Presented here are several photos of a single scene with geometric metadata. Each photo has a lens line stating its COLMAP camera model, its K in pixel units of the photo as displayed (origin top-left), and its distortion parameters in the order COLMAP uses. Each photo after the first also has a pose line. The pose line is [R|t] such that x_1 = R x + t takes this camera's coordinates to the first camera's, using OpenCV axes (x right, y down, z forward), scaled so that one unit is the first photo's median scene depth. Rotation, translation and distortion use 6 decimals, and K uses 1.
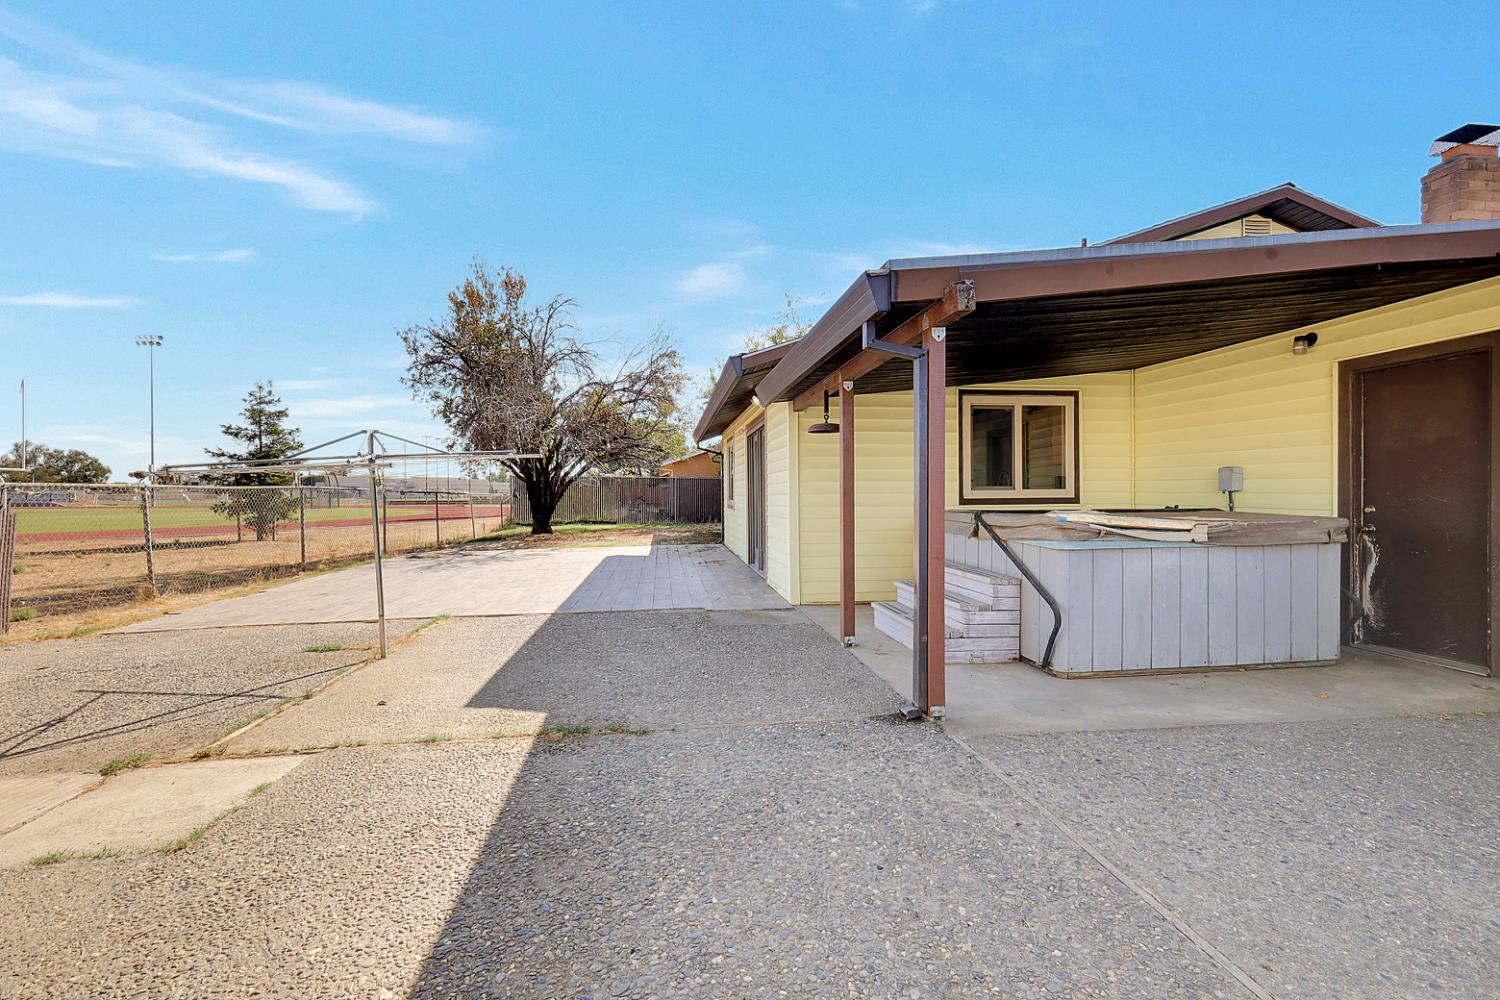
lens RADIAL K [[652.2, 0, 750.7], [0, 652.2, 493.2], [0, 0, 1]] dist [0.003150, -0.000389]
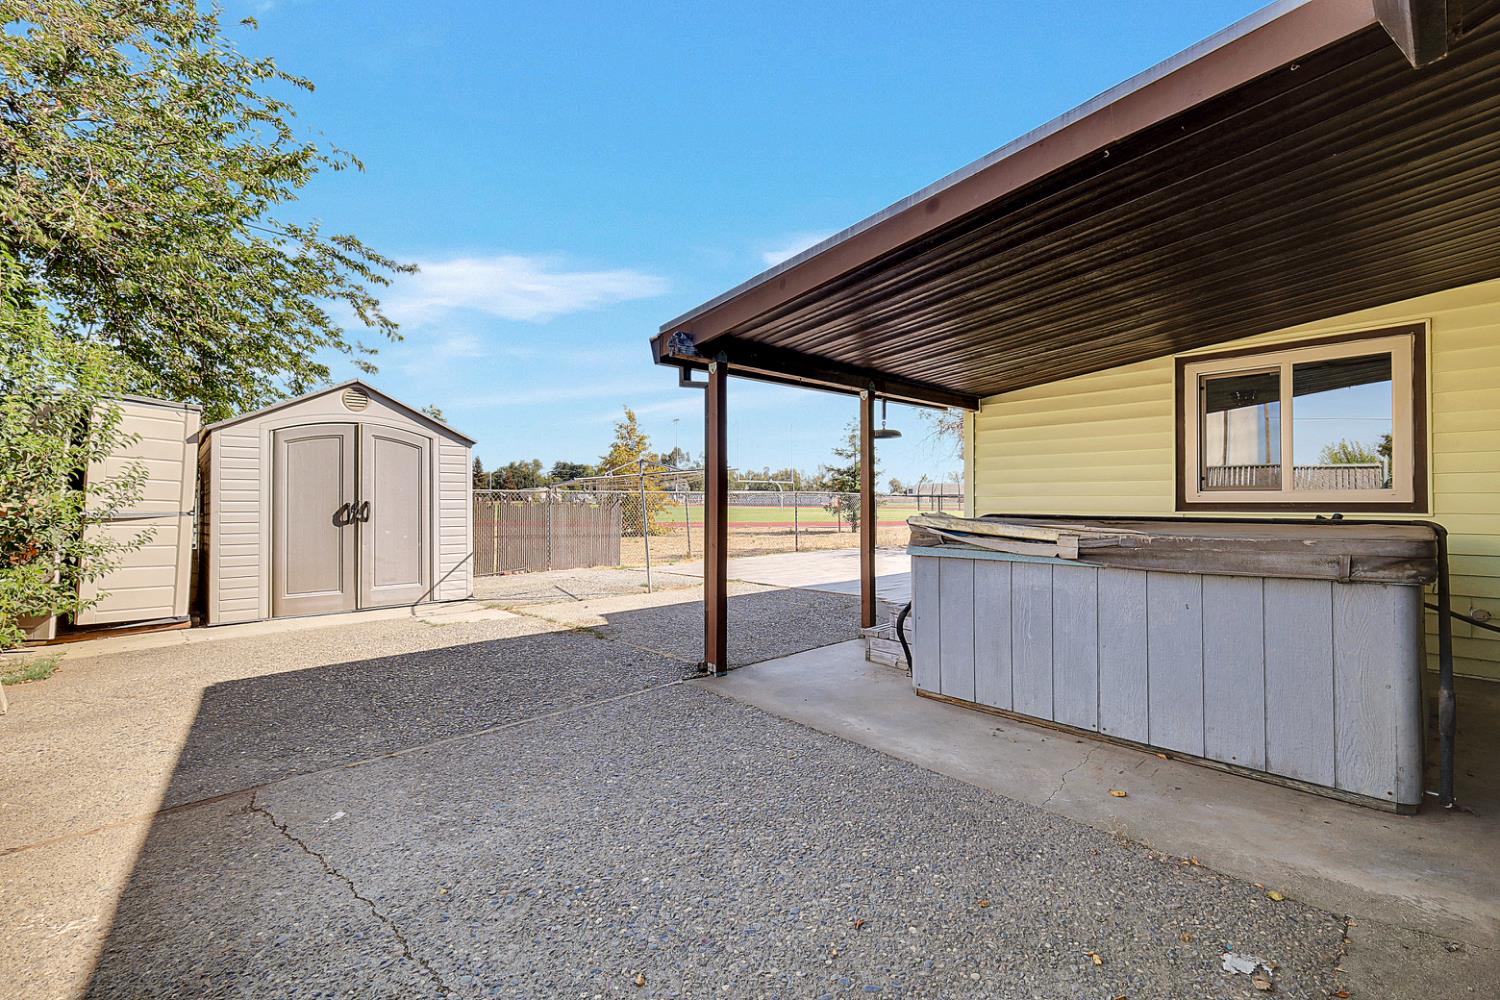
lens RADIAL K [[652.2, 0, 747.0], [0, 652.2, 489.8], [0, 0, 1]] dist [0.003150, -0.000389]
pose [[0.573217, -0.008974, -0.819354, 1.081363], [-0.001193, 0.999930, -0.011786, 0.004801], [0.819402, 0.007734, 0.573166, 0.264654]]
